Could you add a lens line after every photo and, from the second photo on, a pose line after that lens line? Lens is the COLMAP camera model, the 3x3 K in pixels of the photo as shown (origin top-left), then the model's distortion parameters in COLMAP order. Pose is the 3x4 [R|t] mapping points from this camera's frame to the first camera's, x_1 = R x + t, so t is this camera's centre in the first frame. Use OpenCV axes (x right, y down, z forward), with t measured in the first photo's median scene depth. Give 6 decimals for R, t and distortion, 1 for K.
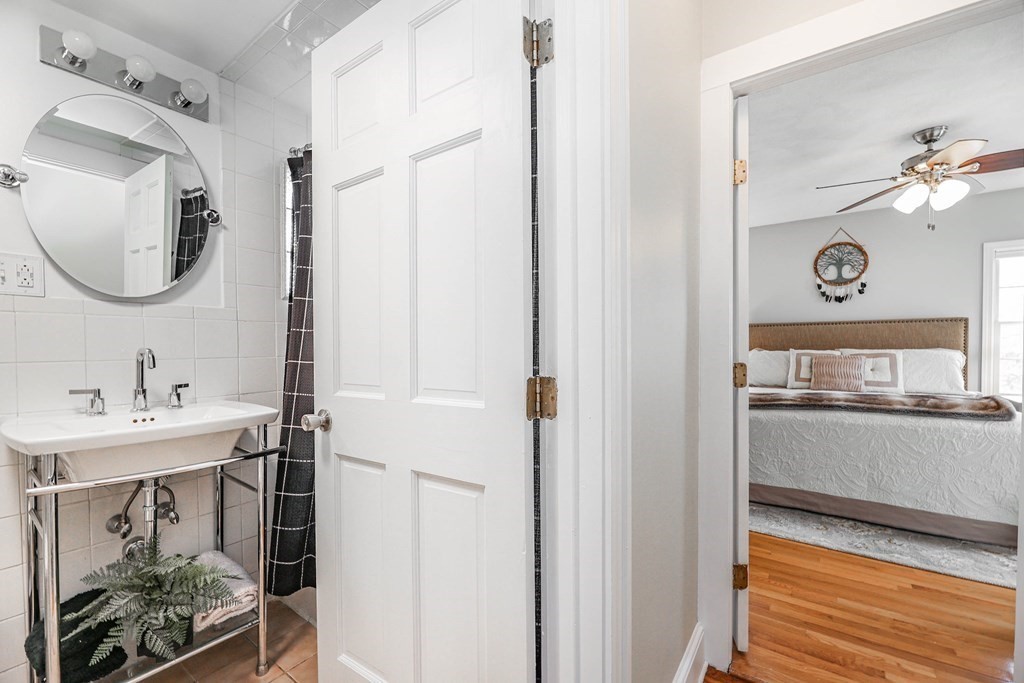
lens RADIAL K [[420.0, 0, 510.5], [0, 420.0, 354.9], [0, 0, 1]] dist [-0.000880, -0.002301]
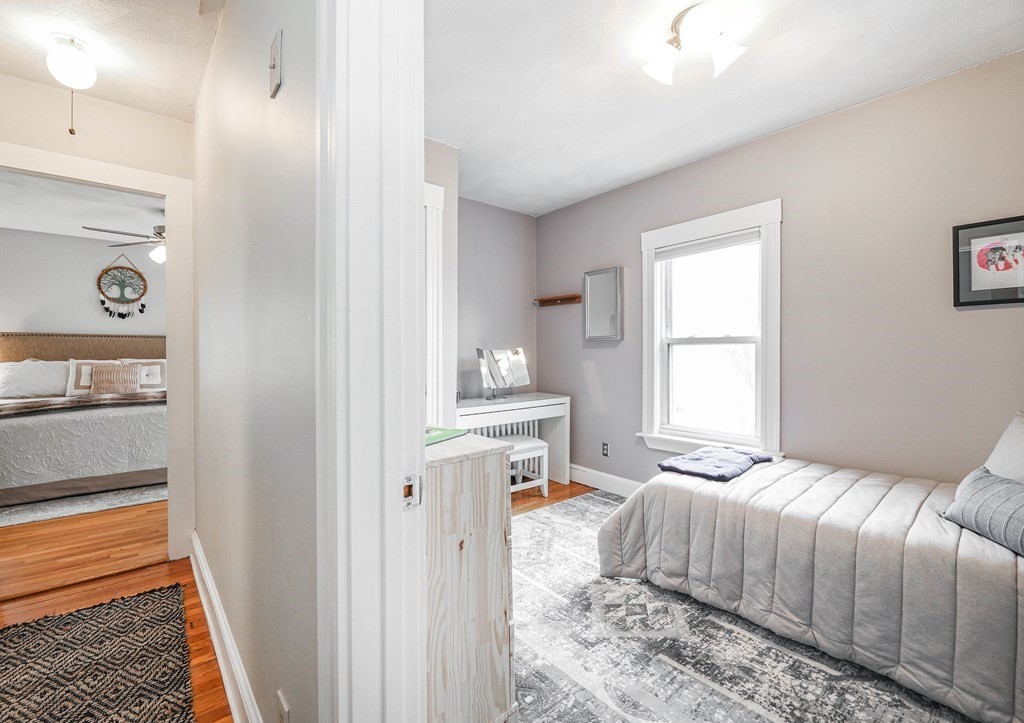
lens RADIAL K [[443.7, 0, 520.8], [0, 443.7, 352.9], [0, 0, 1]] dist [0.001246, -0.003113]
pose [[0.228866, 0.004183, 0.973449, -0.153107], [0.020348, 0.999752, -0.009080, 0.002957], [-0.973245, 0.021885, 0.228724, -0.348844]]
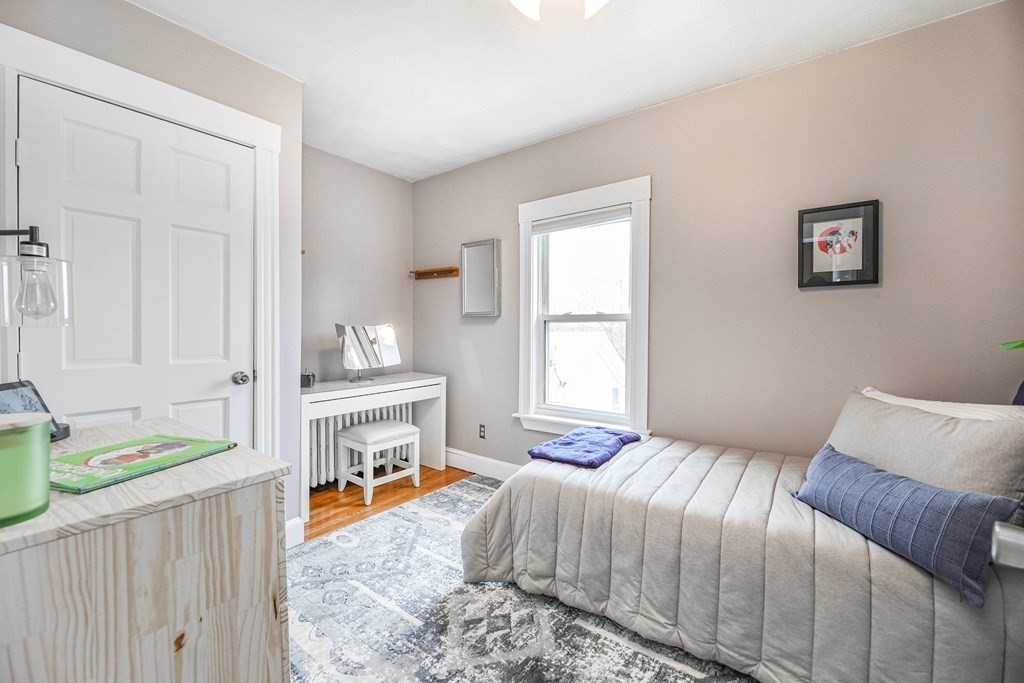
lens RADIAL K [[420.0, 0, 526.4], [0, 420.0, 335.0], [0, 0, 1]] dist [-0.000880, -0.002301]
pose [[-0.016341, -0.007484, 0.999838, -0.053799], [0.017537, 0.999816, 0.007770, 0.003216], [-0.999713, 0.017661, -0.016207, -0.378536]]
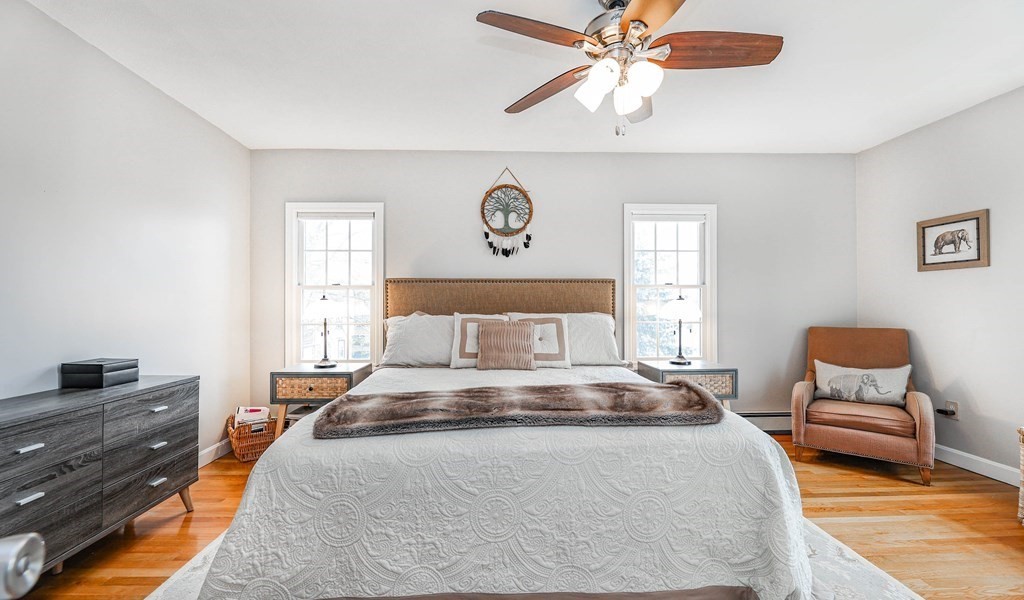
lens RADIAL K [[410.0, 0, 501.2], [0, 410.0, 305.0], [0, 0, 1]] dist [0.000956, -0.000018]
pose [[0.788540, 0.008351, 0.614927, 0.284950], [0.009003, 0.999644, -0.025119, -0.009181], [-0.614918, 0.025344, 0.788184, 0.378273]]
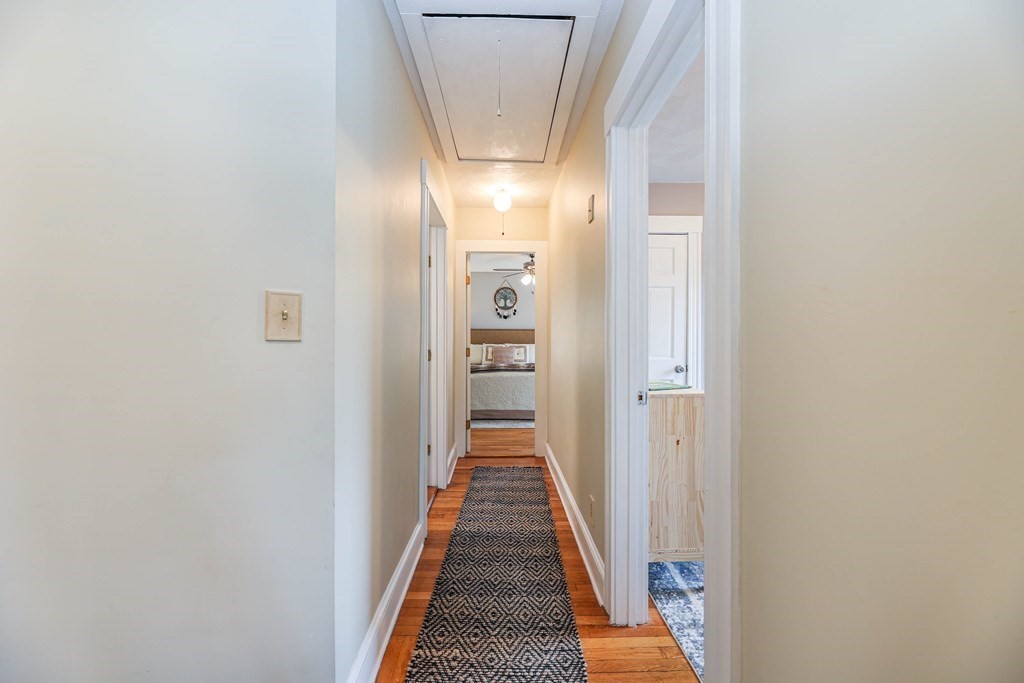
lens RADIAL K [[420.0, 0, 516.3], [0, 420.0, 335.9], [0, 0, 1]] dist [-0.000880, -0.002301]
pose [[0.787114, 0.017491, 0.616560, -0.341198], [0.002544, 0.999497, -0.031602, 0.010687], [-0.616803, 0.026443, 0.786674, -0.516525]]
